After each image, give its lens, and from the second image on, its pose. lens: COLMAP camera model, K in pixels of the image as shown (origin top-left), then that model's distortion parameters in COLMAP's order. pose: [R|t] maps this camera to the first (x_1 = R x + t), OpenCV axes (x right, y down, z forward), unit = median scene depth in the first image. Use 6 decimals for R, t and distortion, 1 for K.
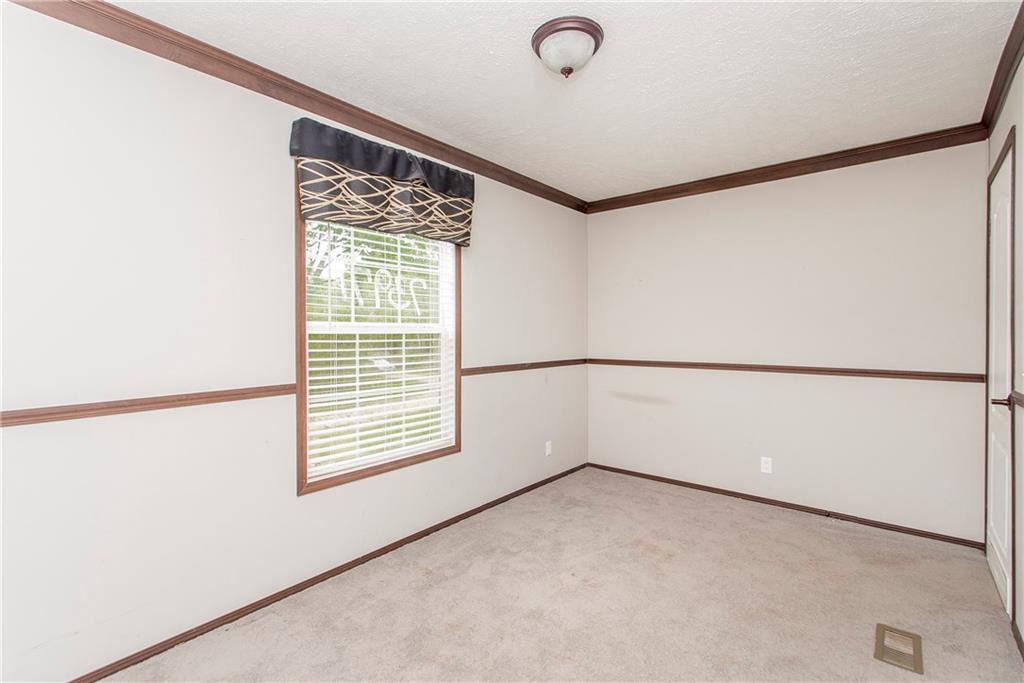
lens RADIAL K [[470.2, 0, 496.8], [0, 470.2, 348.5], [0, 0, 1]] dist [-0.048823, -0.000062]
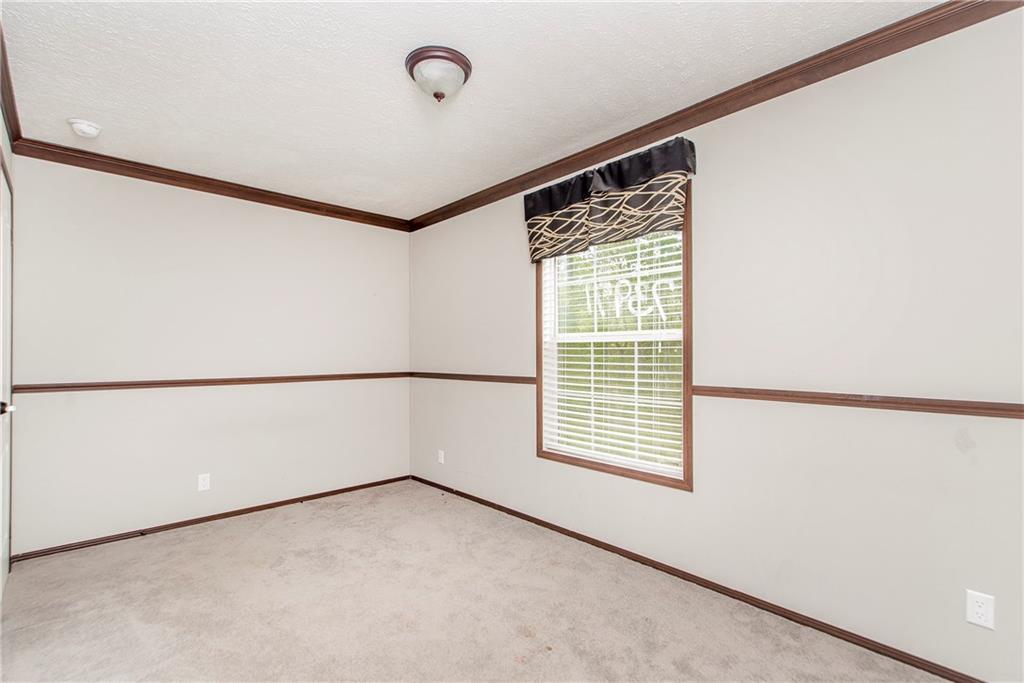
lens RADIAL K [[460.4, 0, 512.0], [0, 460.4, 341.5], [0, 0, 1]] dist [0.000018, -0.000048]
pose [[-0.105519, 0.009216, -0.994375, 0.792580], [-0.006534, 0.999929, 0.009961, -0.040399], [0.994396, 0.007548, -0.105451, 0.865414]]
